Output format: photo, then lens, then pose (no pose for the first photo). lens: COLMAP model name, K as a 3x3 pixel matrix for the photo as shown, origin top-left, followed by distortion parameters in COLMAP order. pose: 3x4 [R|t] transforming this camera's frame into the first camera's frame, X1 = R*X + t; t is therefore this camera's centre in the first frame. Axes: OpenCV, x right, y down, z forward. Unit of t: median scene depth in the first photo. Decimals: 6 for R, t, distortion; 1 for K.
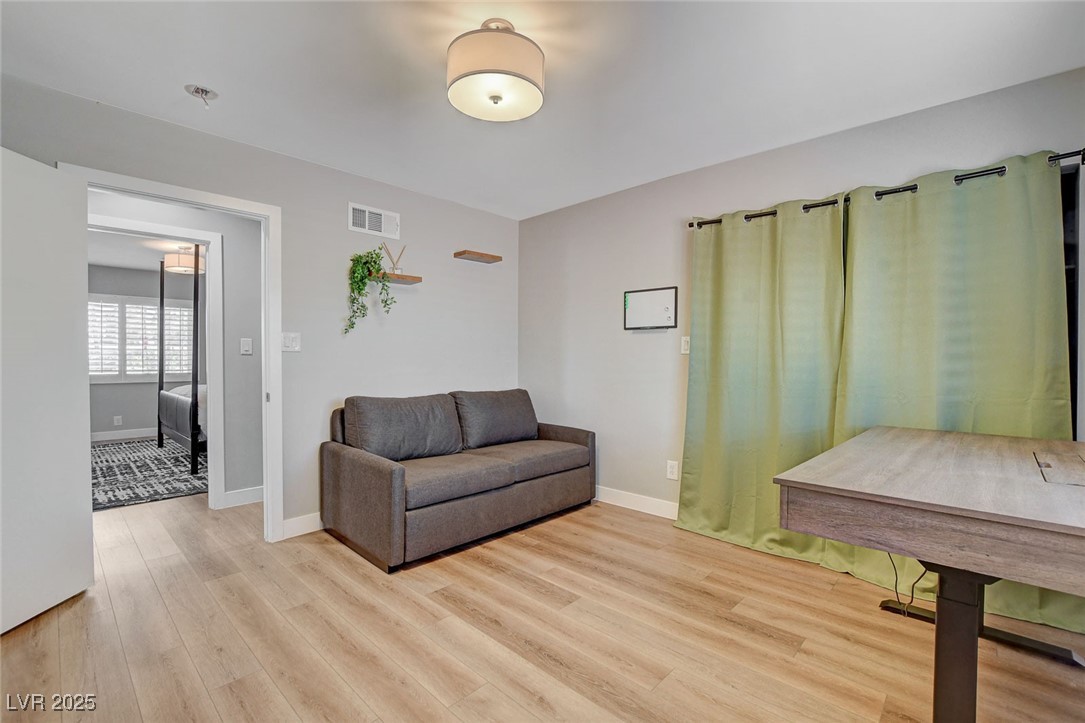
lens RADIAL K [[490.1, 0, 544.4], [0, 490.1, 363.2], [0, 0, 1]] dist [-0.020840, -0.000024]
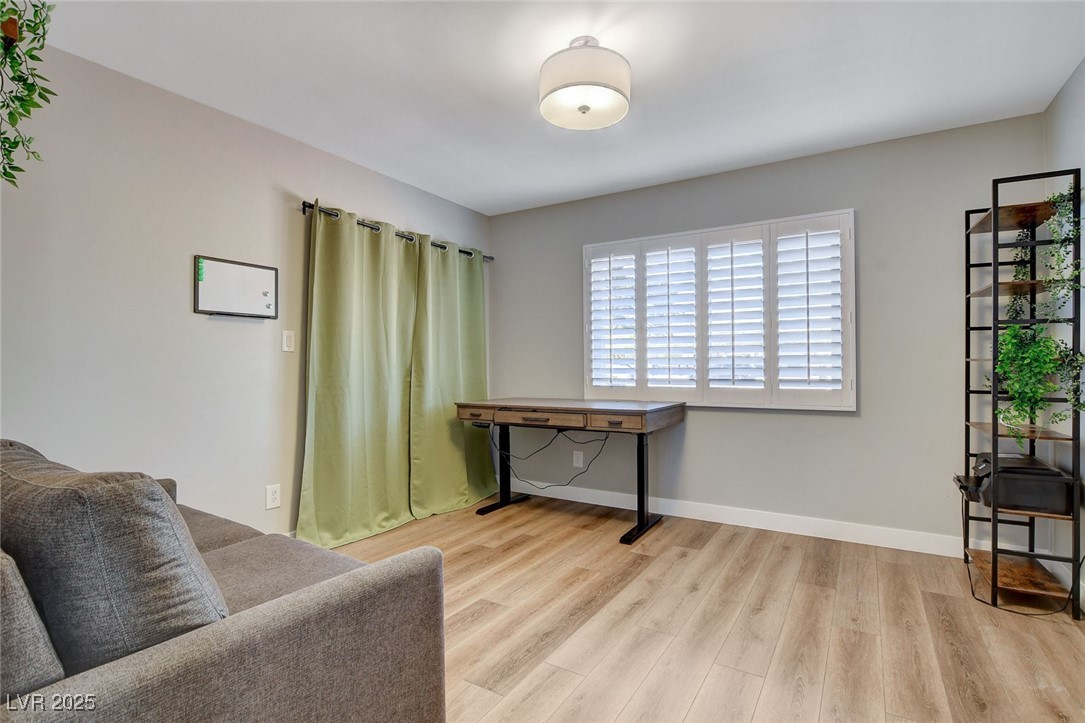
lens RADIAL K [[525.3, 0, 544.4], [0, 525.3, 361.3], [0, 0, 1]] dist [0.000808, -0.000067]
pose [[-0.219721, 0.007025, 0.975537, -0.809889], [0.006341, 0.999963, -0.005772, 0.006508], [-0.975542, 0.004918, -0.219758, 0.906672]]
